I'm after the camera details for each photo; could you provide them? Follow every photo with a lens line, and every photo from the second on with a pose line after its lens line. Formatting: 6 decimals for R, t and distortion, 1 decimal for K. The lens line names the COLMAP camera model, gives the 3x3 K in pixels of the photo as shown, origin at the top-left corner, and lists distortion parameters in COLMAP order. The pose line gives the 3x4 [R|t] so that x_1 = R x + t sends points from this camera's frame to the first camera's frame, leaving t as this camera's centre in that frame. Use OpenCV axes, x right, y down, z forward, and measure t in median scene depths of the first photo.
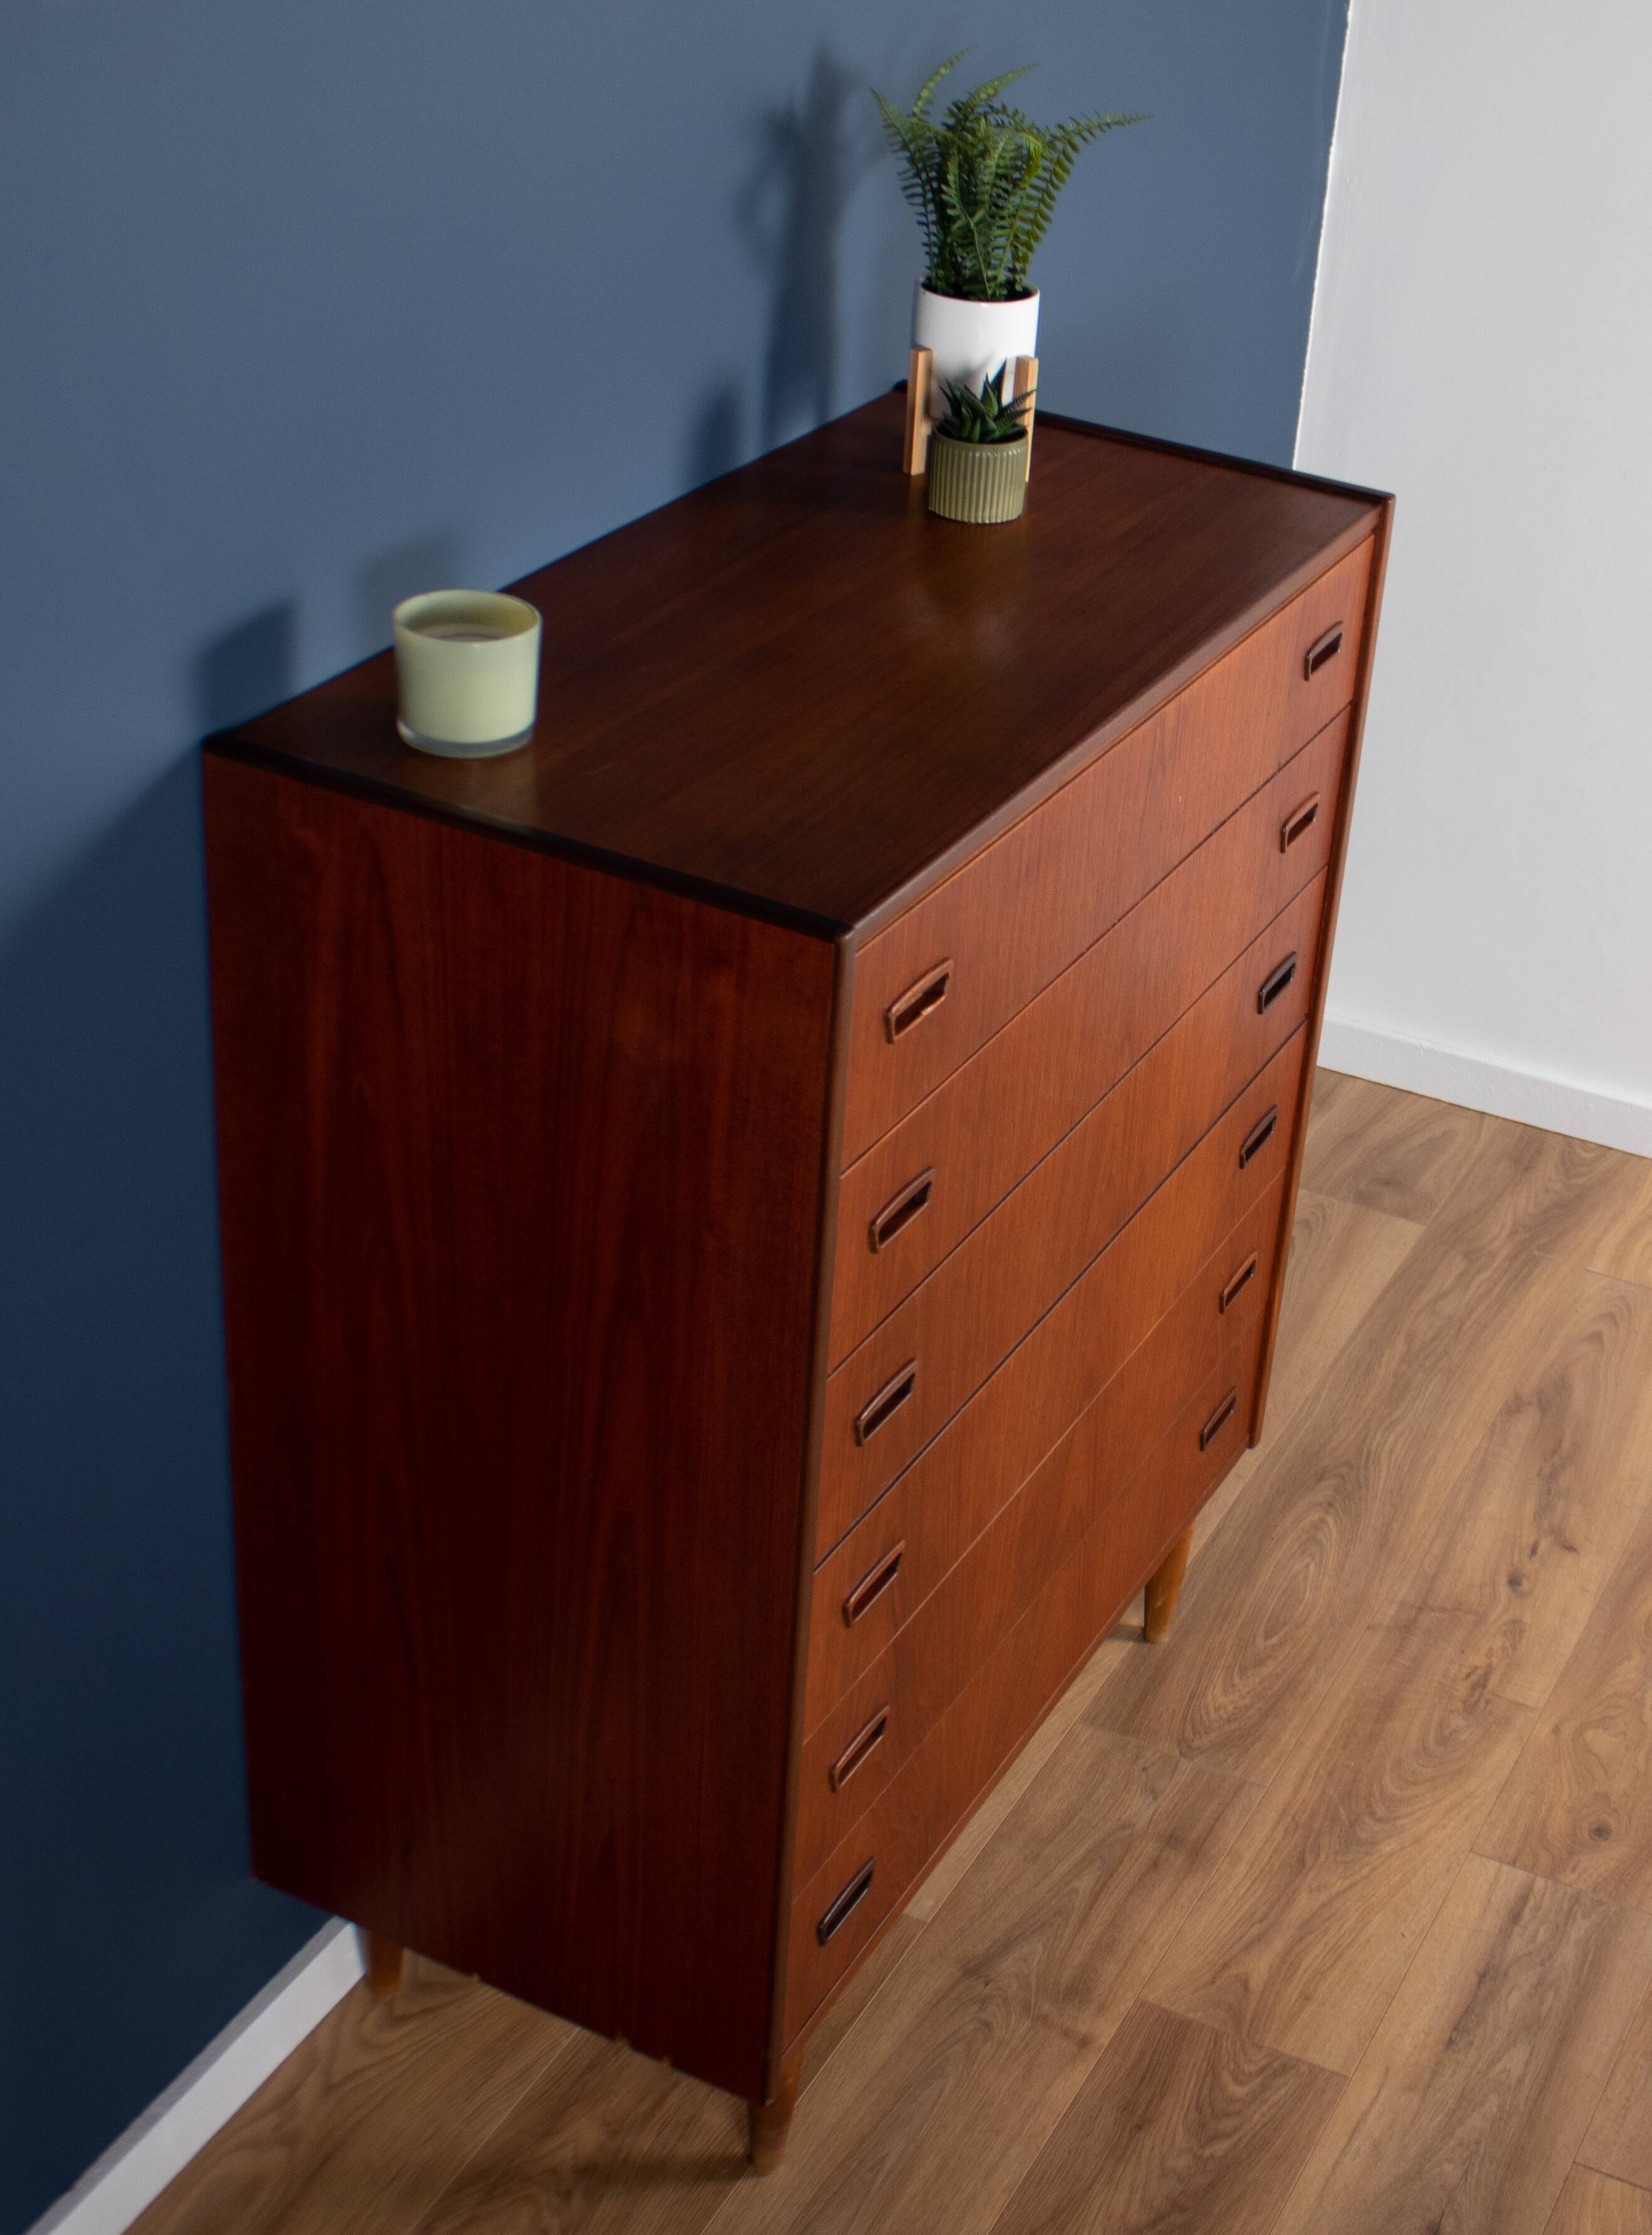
lens RADIAL K [[3126.6, 0, 1114.7], [0, 3126.6, 1008.2], [0, 0, 1]] dist [-0.089522, 0.000000]
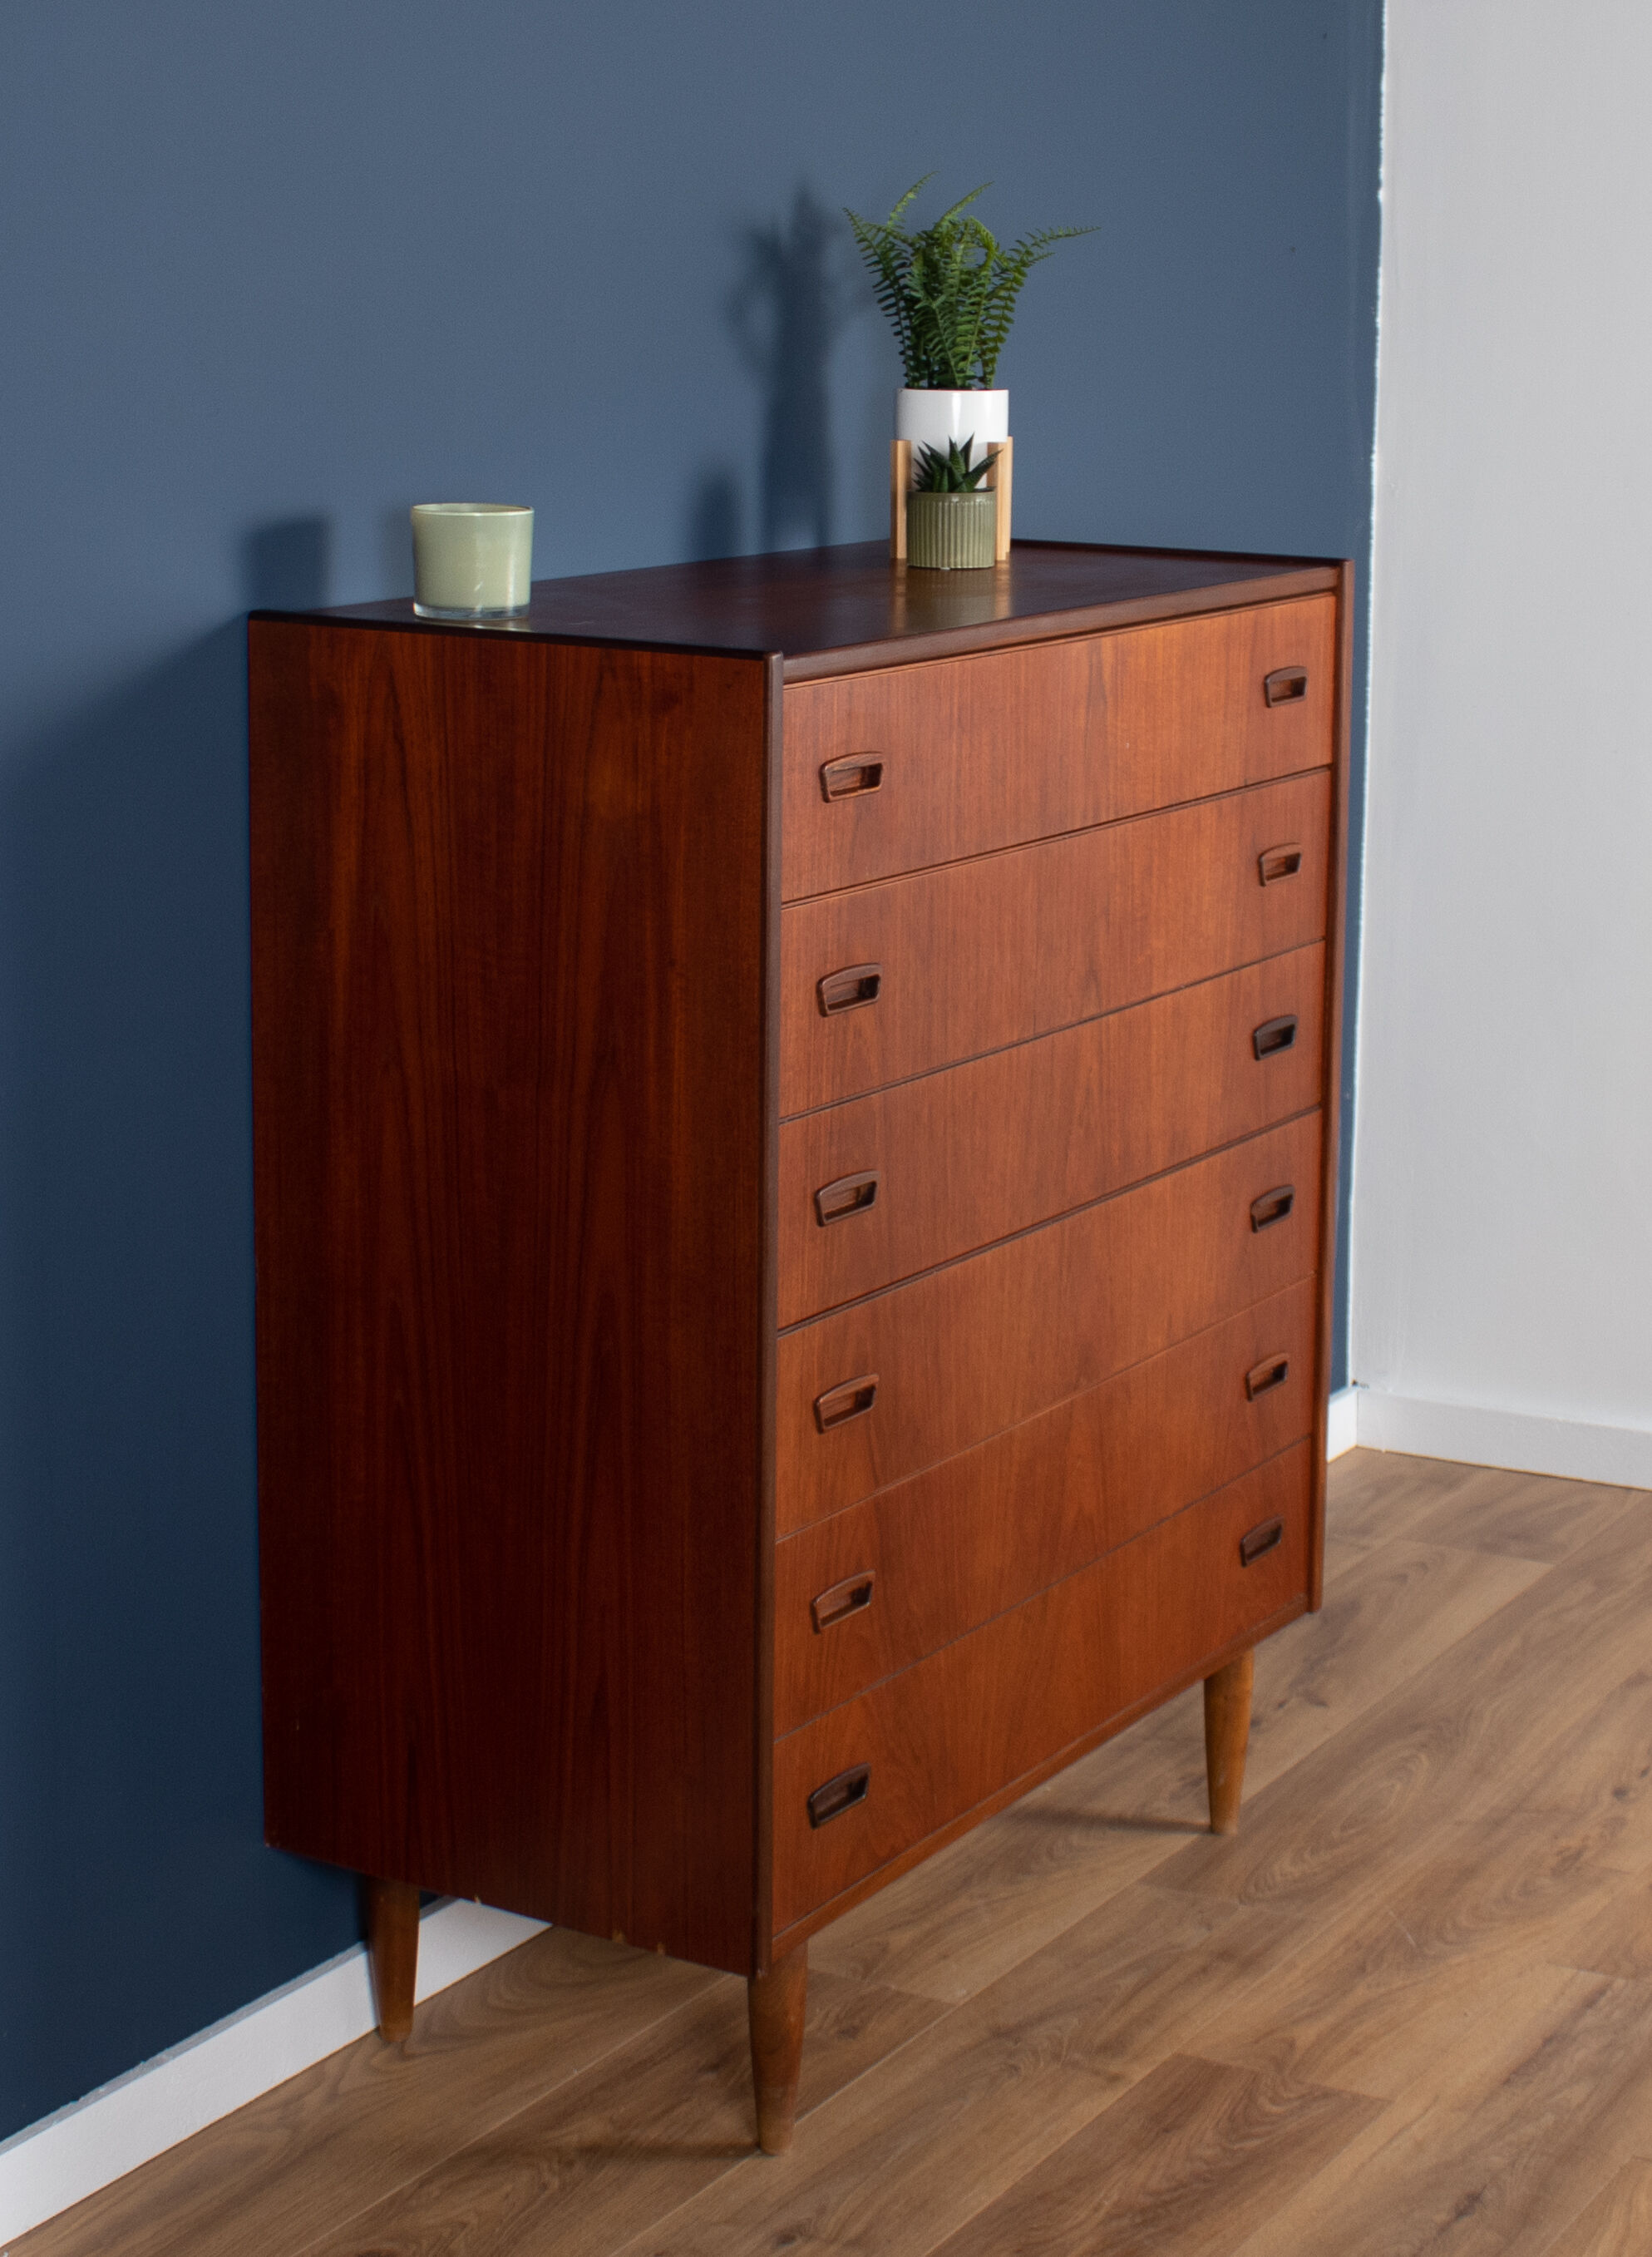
lens RADIAL K [[4084.5, 0, 883.8], [0, 4084.5, 1075.0], [0, 0, 1]] dist [-0.066784, 0.000000]
pose [[0.989326, -0.060292, -0.132662, 0.101357], [0.018352, 0.954693, -0.297027, 0.397726], [0.144560, 0.291422, 0.945609, -0.273475]]
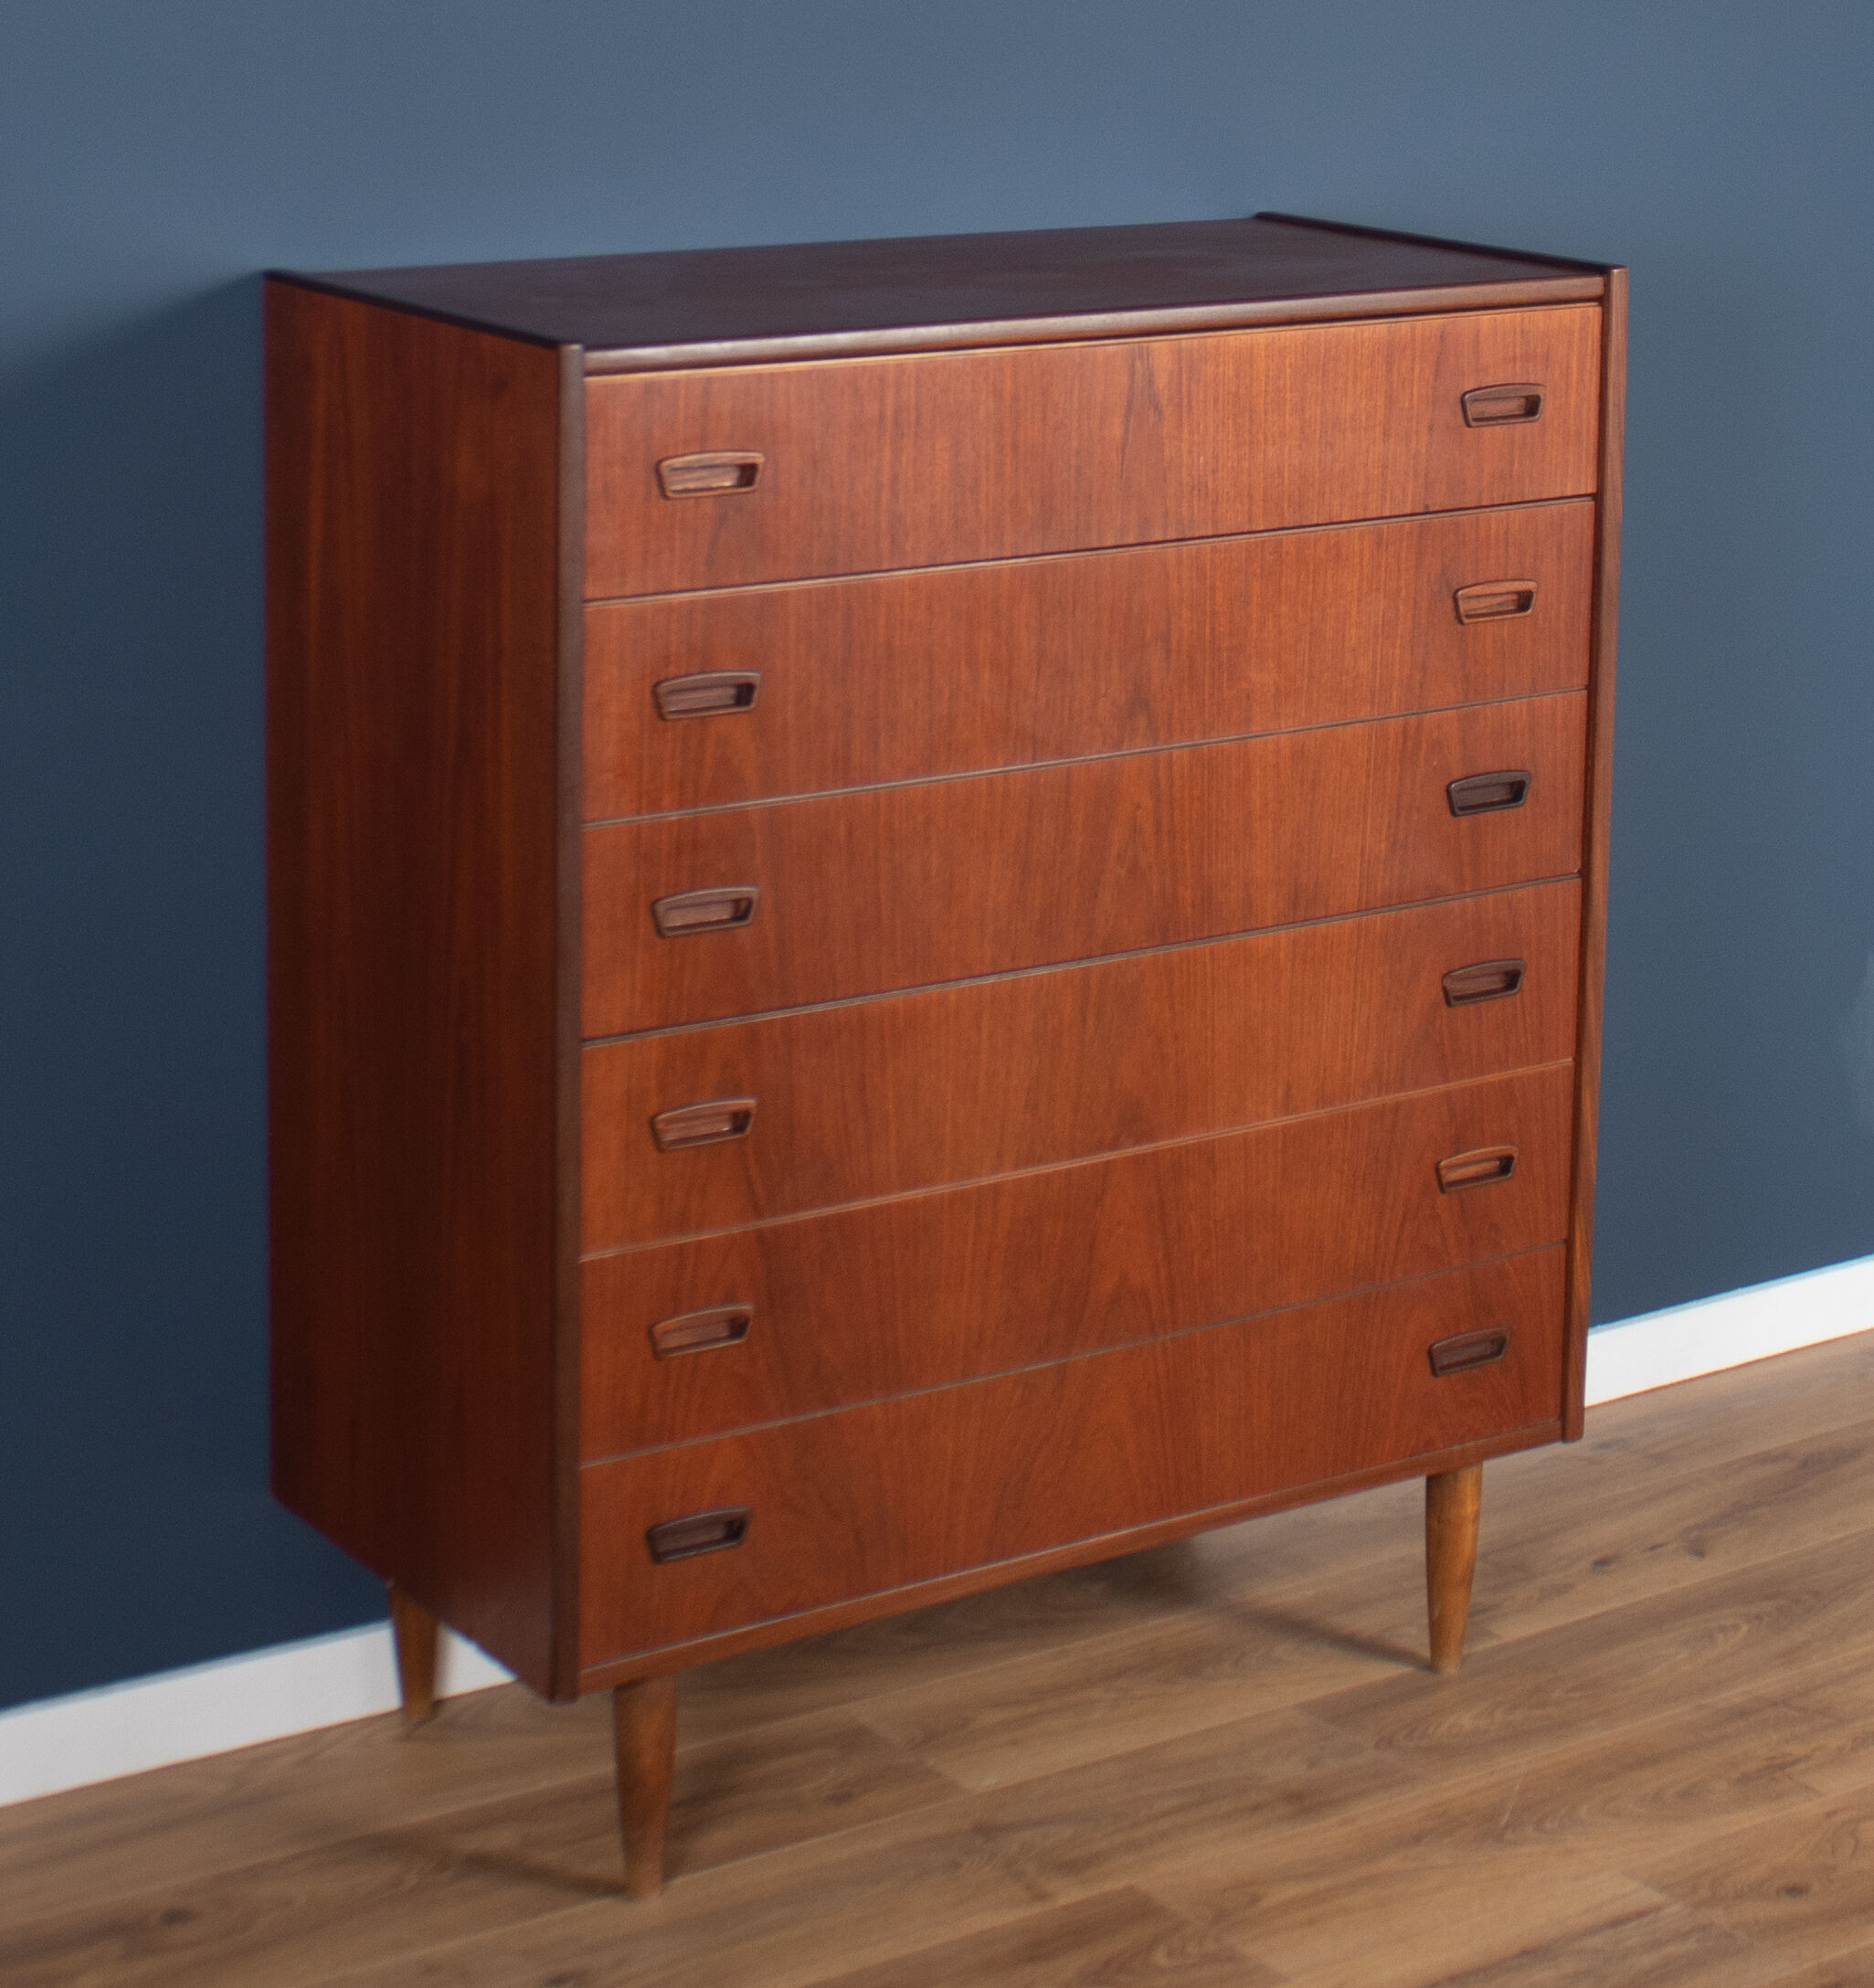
lens RADIAL K [[4618.5, 0, 1063.9], [0, 4618.5, 525.6], [0, 0, 1]] dist [-0.074287, 0.000000]
pose [[0.857847, 0.006597, -0.513862, 0.640954], [-0.187779, 0.934799, -0.301481, 0.351066], [0.478369, 0.355117, 0.803153, -0.173300]]
